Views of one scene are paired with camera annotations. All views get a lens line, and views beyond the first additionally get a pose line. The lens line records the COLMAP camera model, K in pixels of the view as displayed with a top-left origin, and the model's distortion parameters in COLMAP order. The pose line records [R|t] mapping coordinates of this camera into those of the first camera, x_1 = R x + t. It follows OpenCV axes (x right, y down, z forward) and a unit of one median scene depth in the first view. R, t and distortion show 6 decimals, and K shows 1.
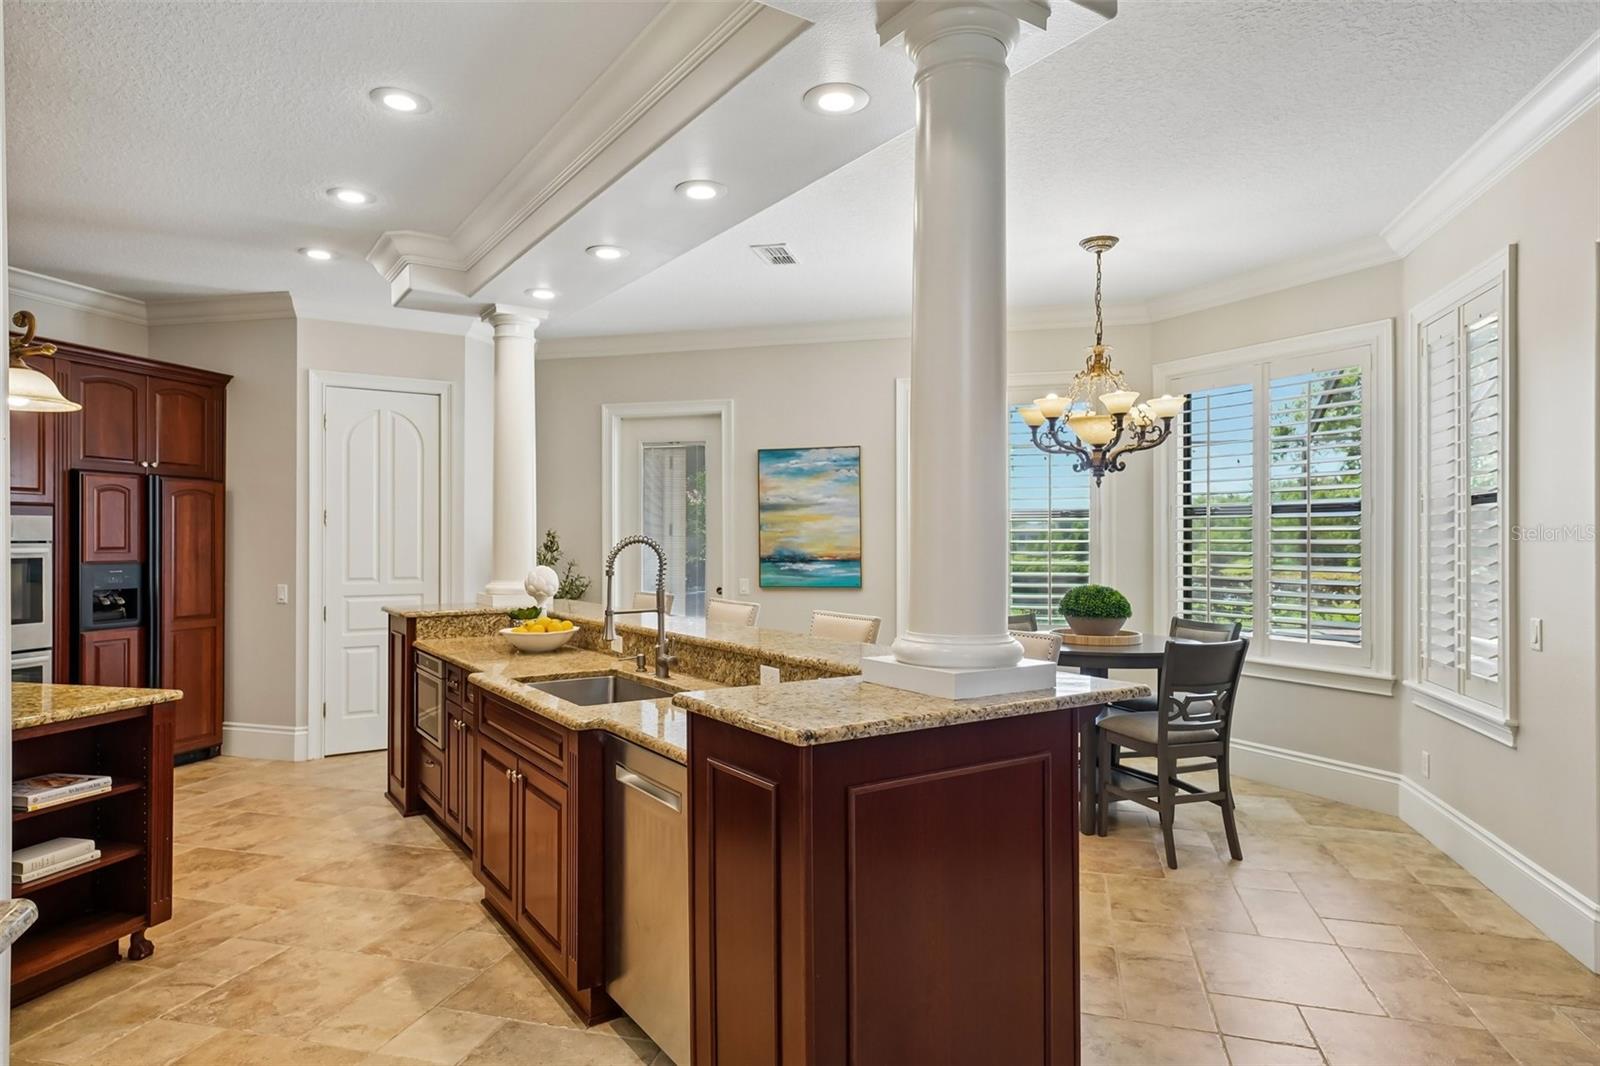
lens RADIAL K [[917.7, 0, 800.0], [0, 917.7, 533.0], [0, 0, 1]] dist [0.004906, 0.000928]
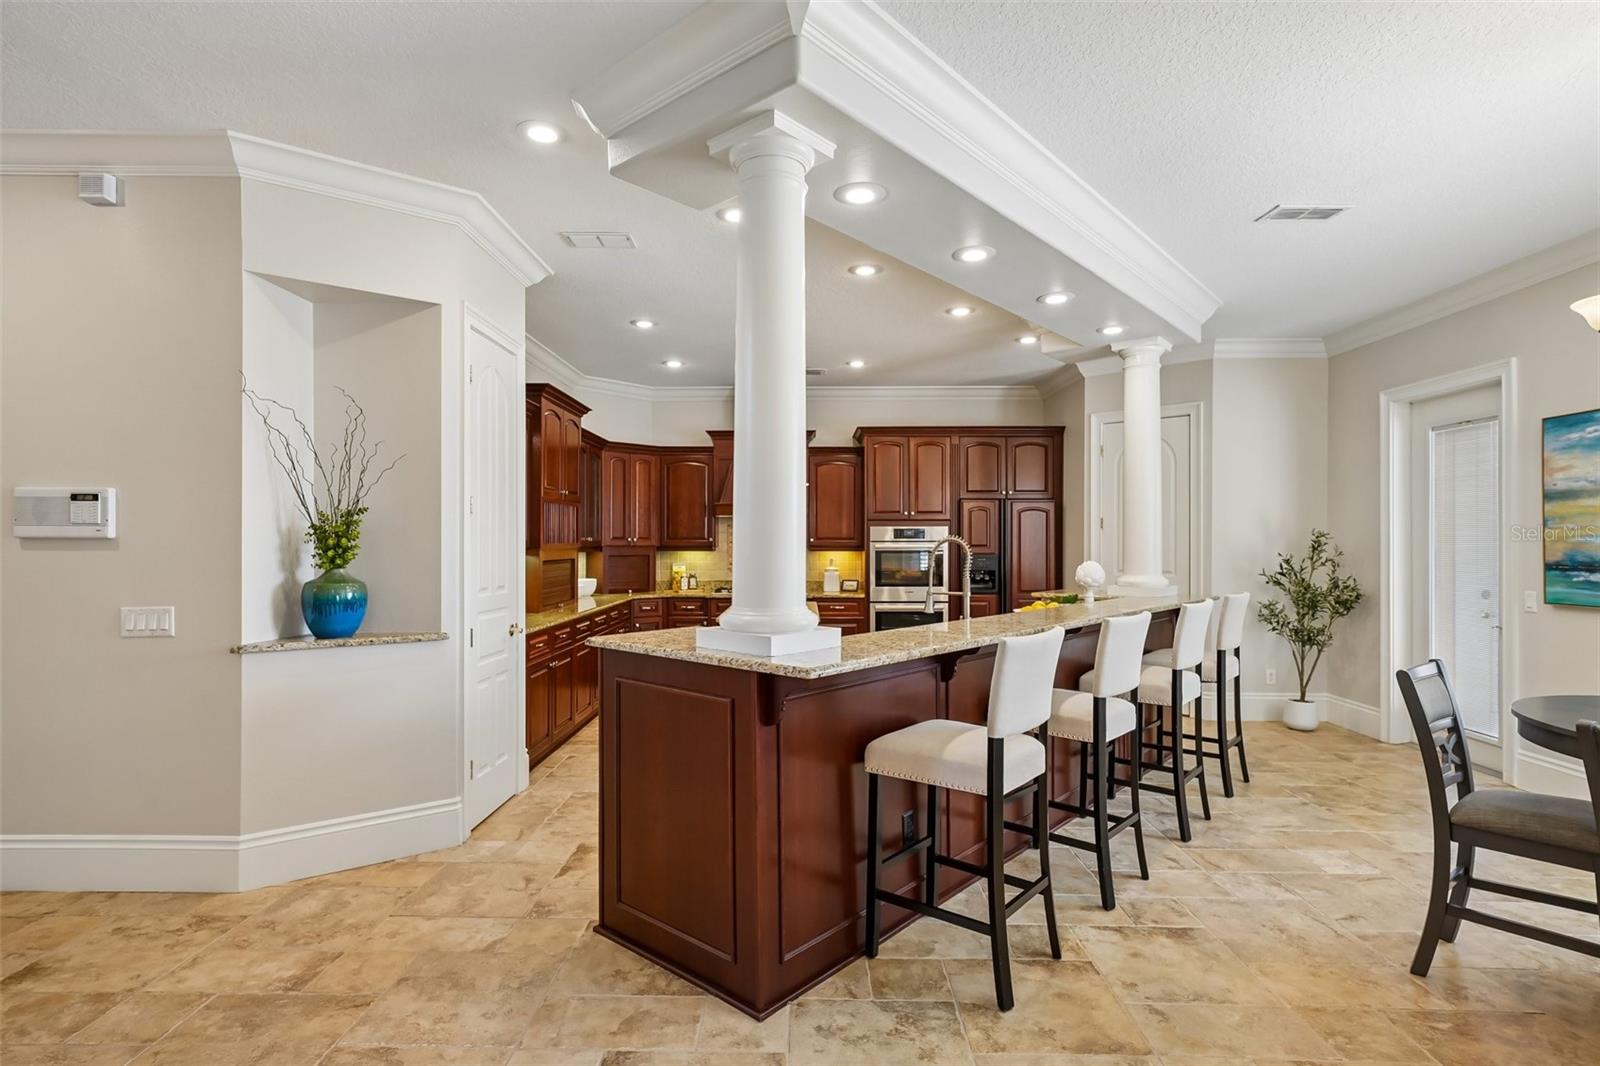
lens RADIAL K [[794.6, 0, 793.8], [0, 794.6, 541.9], [0, 0, 1]] dist [0.012809, 0.001320]
pose [[0.257104, 0.000886, -0.966383, 0.495875], [0.006823, 0.999973, 0.002732, 0.003710], [0.966360, -0.007296, 0.257091, 0.279263]]
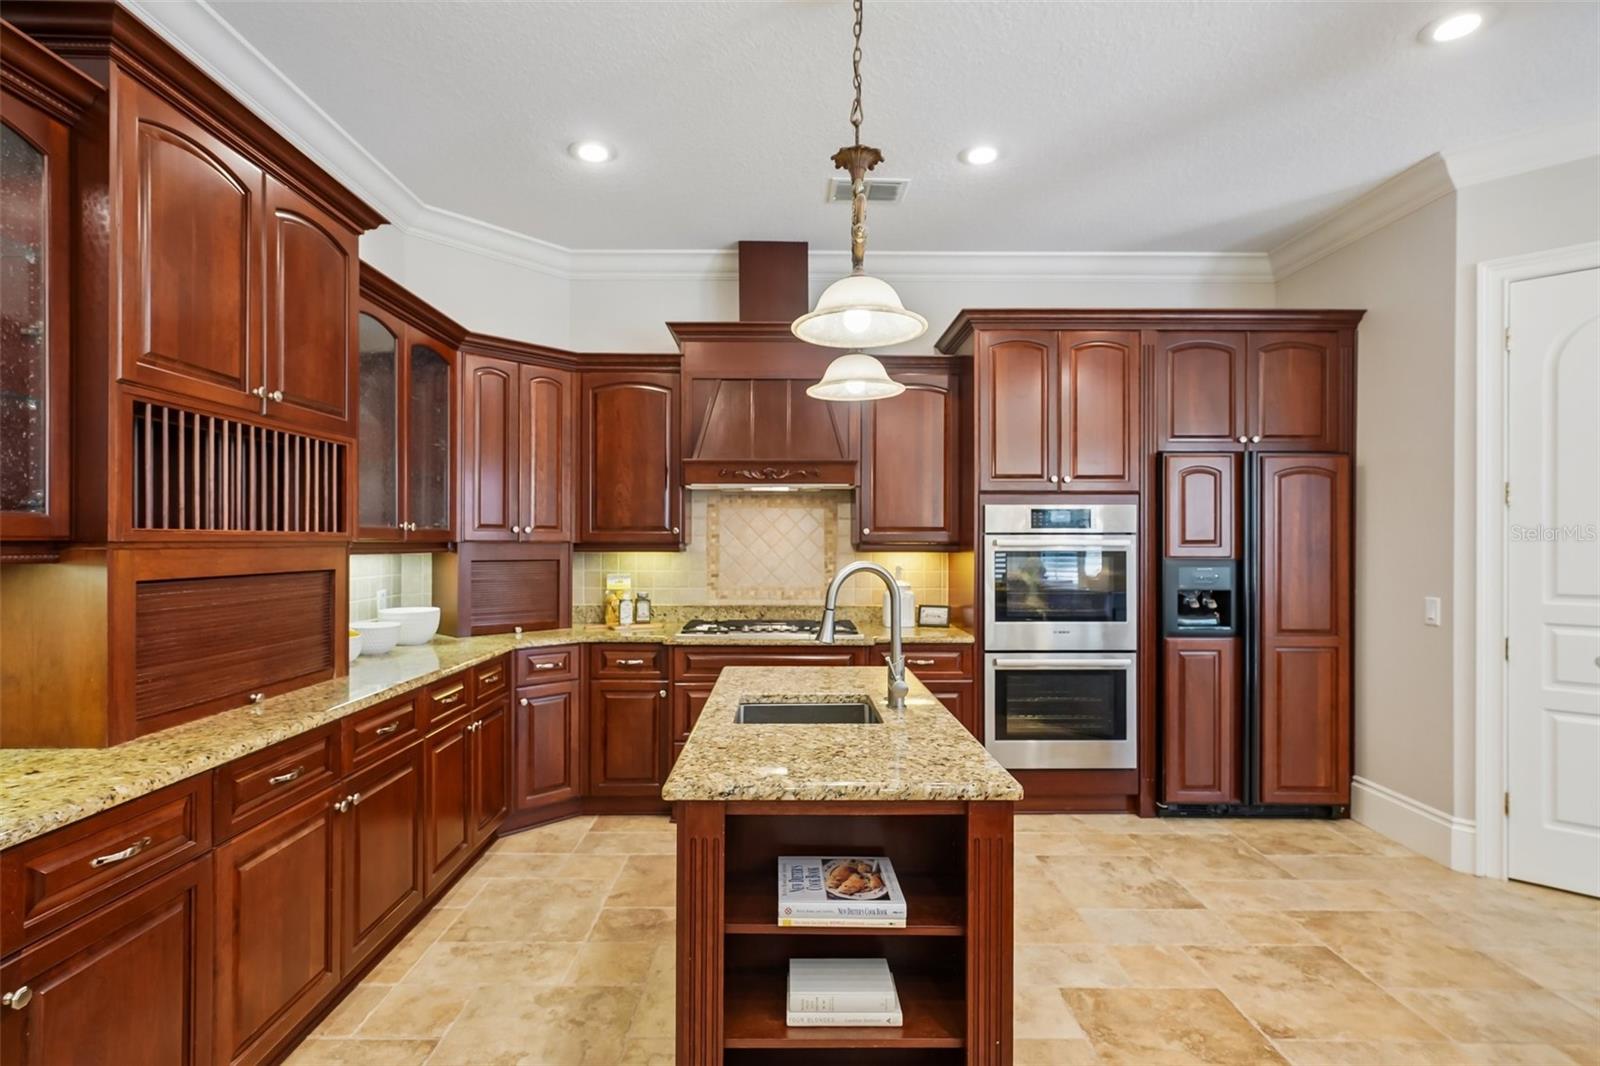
lens RADIAL K [[794.6, 0, 793.8], [0, 794.6, 541.9], [0, 0, 1]] dist [0.012809, 0.001320]
pose [[0.279517, 0.000349, -0.960141, -0.132291], [0.005495, 0.999983, 0.001963, 0.012209], [0.960125, -0.005825, 0.279511, 0.392755]]
